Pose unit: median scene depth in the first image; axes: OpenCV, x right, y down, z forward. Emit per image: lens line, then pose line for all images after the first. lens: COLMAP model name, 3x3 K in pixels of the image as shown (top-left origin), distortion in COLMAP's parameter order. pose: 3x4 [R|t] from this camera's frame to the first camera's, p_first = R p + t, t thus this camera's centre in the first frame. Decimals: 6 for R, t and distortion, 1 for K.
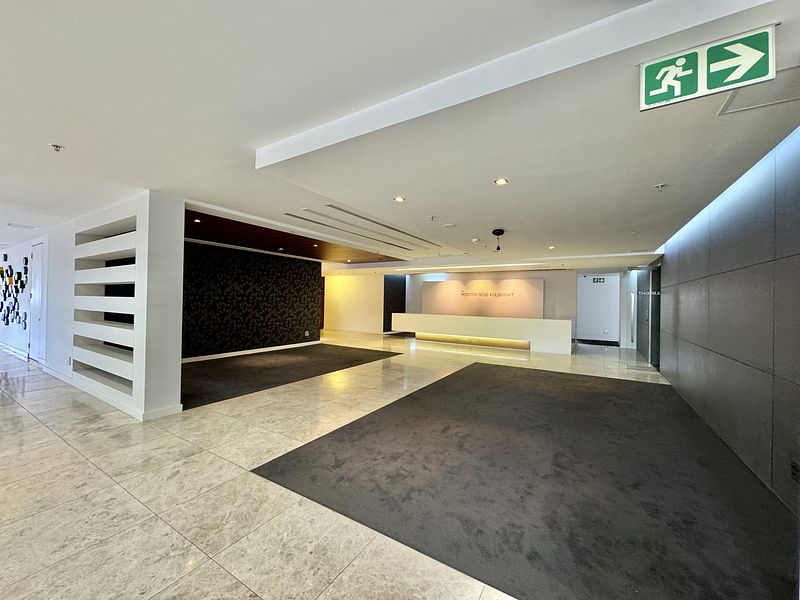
lens RADIAL K [[319.7, 0, 399.2], [0, 319.7, 299.6], [0, 0, 1]] dist [-0.000536, -0.000027]
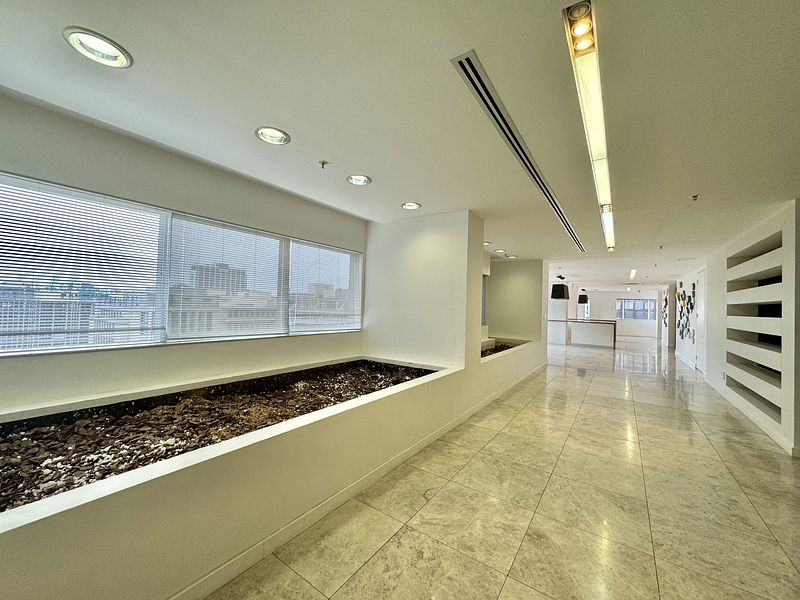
lens RADIAL K [[319.7, 0, 399.2], [0, 319.7, 299.6], [0, 0, 1]] dist [-0.000536, -0.000027]
pose [[-0.057670, -0.039666, -0.997547, 0.175337], [-0.023737, 0.998982, -0.038351, 0.001817], [0.998053, 0.021467, -0.058552, -0.062776]]
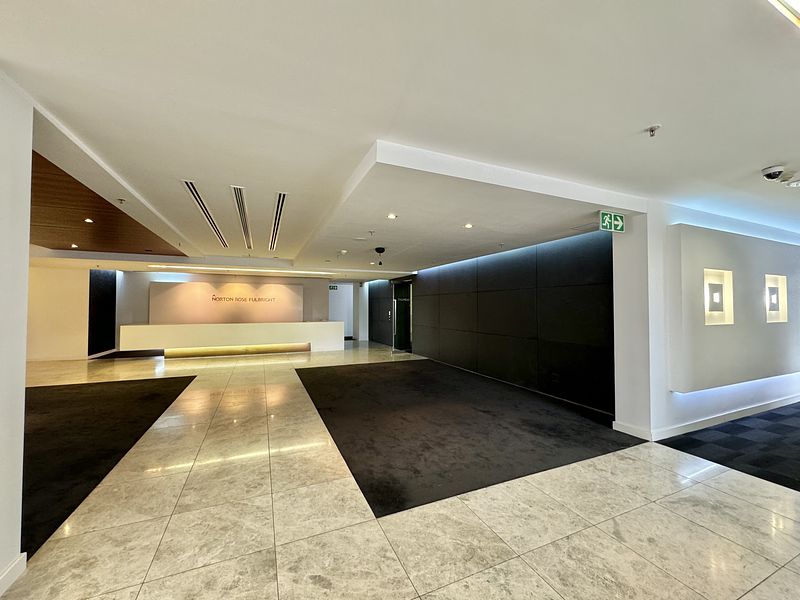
lens RADIAL K [[319.7, 0, 399.2], [0, 319.7, 299.6], [0, 0, 1]] dist [-0.000536, -0.000027]
pose [[0.574250, 0.000761, 0.818680, -0.775554], [0.006957, 0.999959, -0.005809, -0.022947], [-0.818651, 0.009032, 0.574221, 0.320610]]
